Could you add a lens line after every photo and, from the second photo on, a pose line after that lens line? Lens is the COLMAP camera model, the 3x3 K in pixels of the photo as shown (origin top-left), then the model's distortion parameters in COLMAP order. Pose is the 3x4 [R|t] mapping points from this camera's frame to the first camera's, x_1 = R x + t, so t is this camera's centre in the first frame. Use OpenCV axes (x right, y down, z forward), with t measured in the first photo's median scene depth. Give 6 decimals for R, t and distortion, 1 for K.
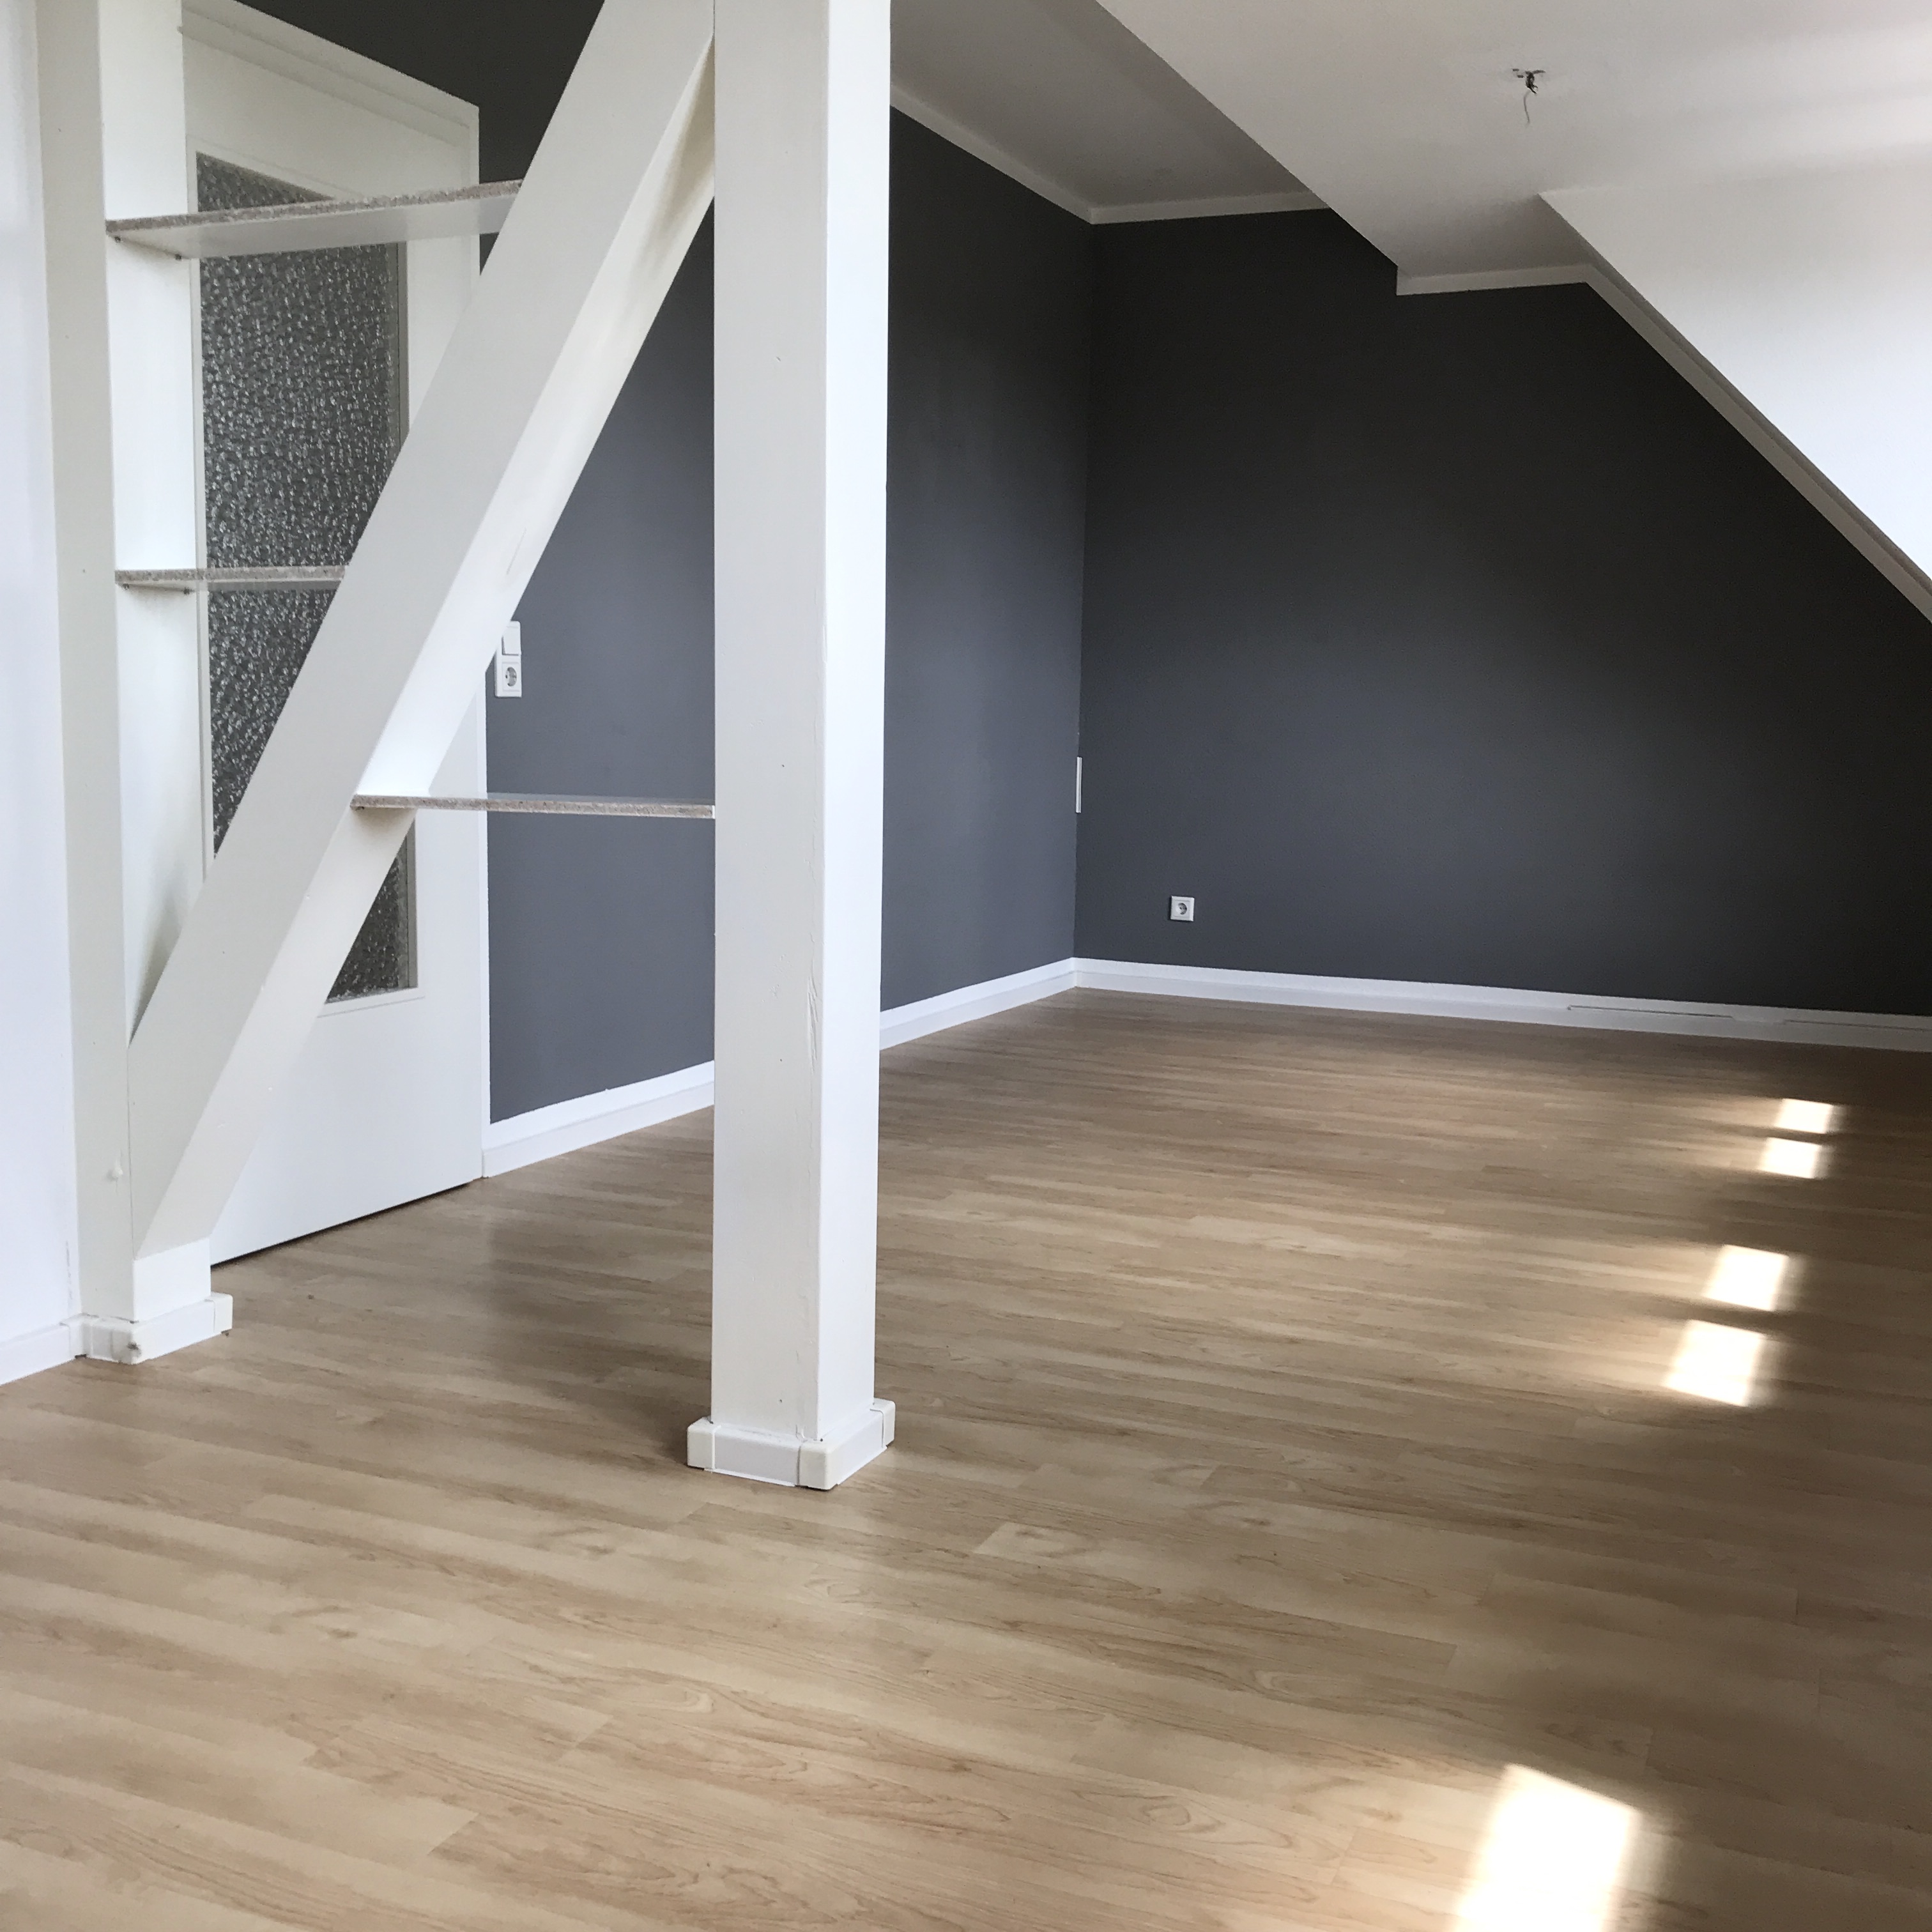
lens RADIAL K [[2177.9, 0, 964.9], [0, 2177.9, 965.6], [0, 0, 1]] dist [0.015536, 0.000000]
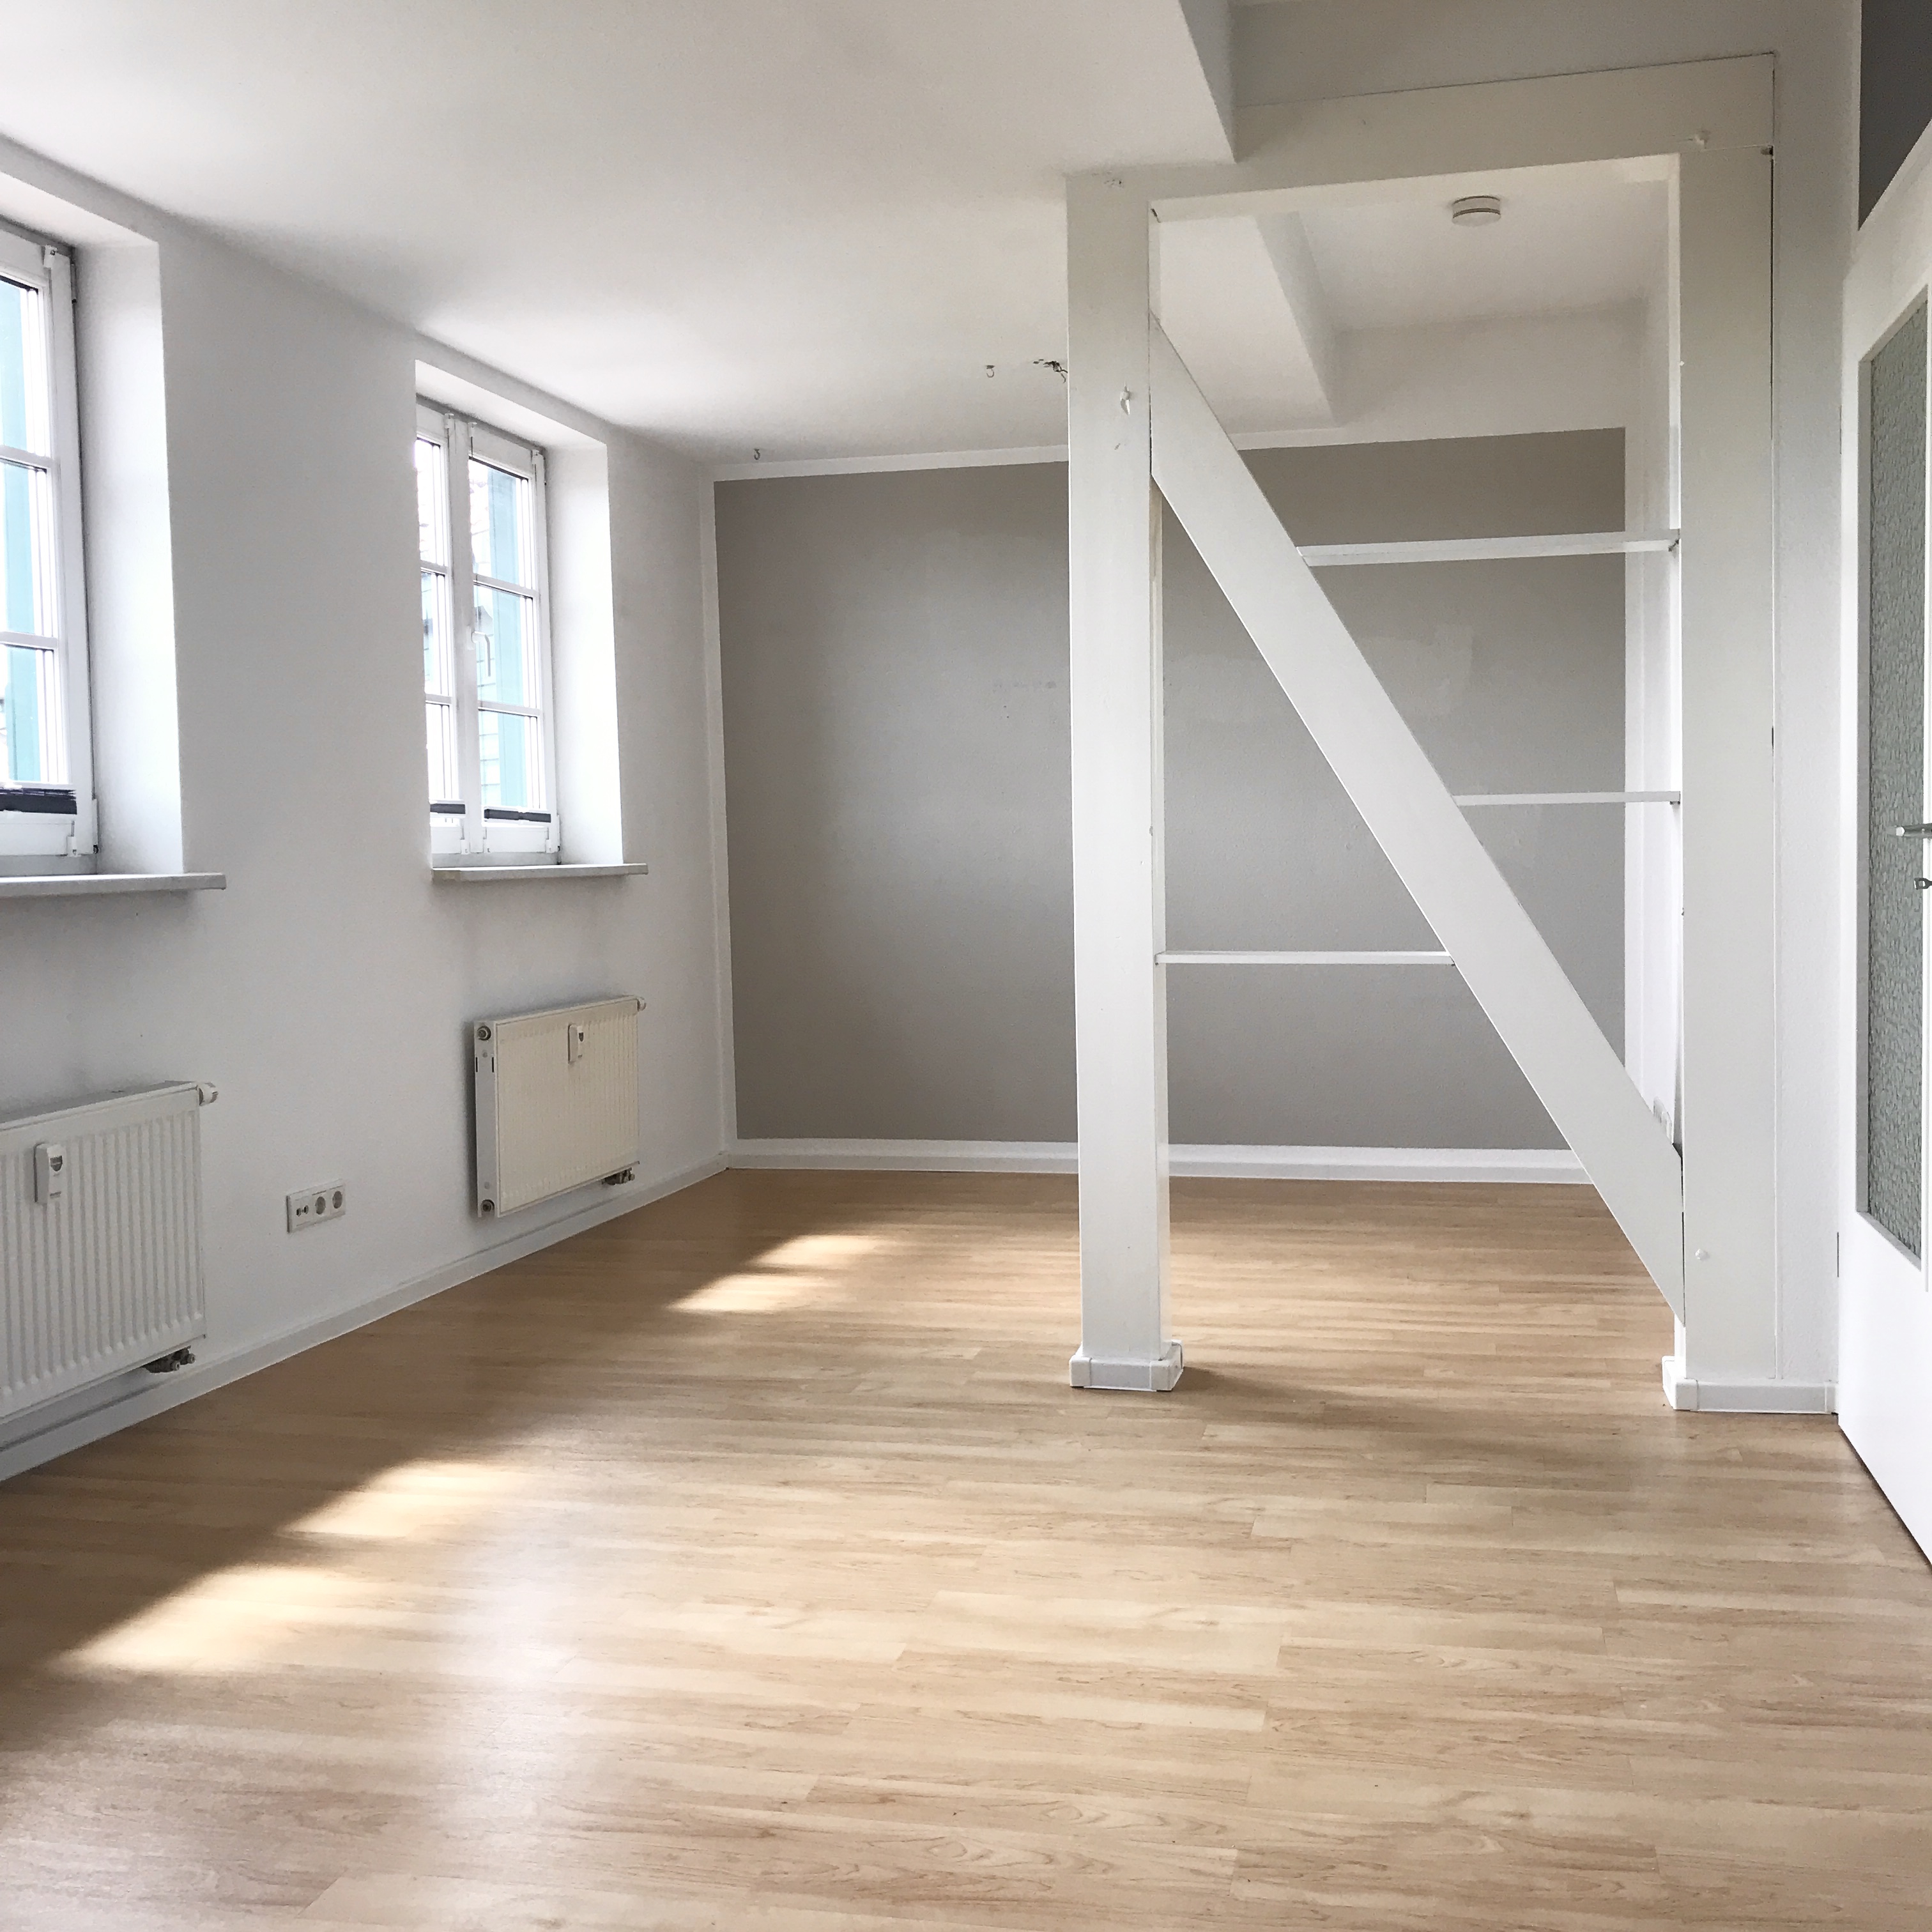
lens RADIAL K [[2177.9, 0, 966.6], [0, 2177.9, 966.6], [0, 0, 1]] dist [0.015536, 0.000000]
pose [[-0.983791, 0.012934, -0.178852, 0.248592], [-0.017389, 0.985813, 0.166941, -0.256731], [0.178474, 0.167345, -0.969609, 1.990089]]
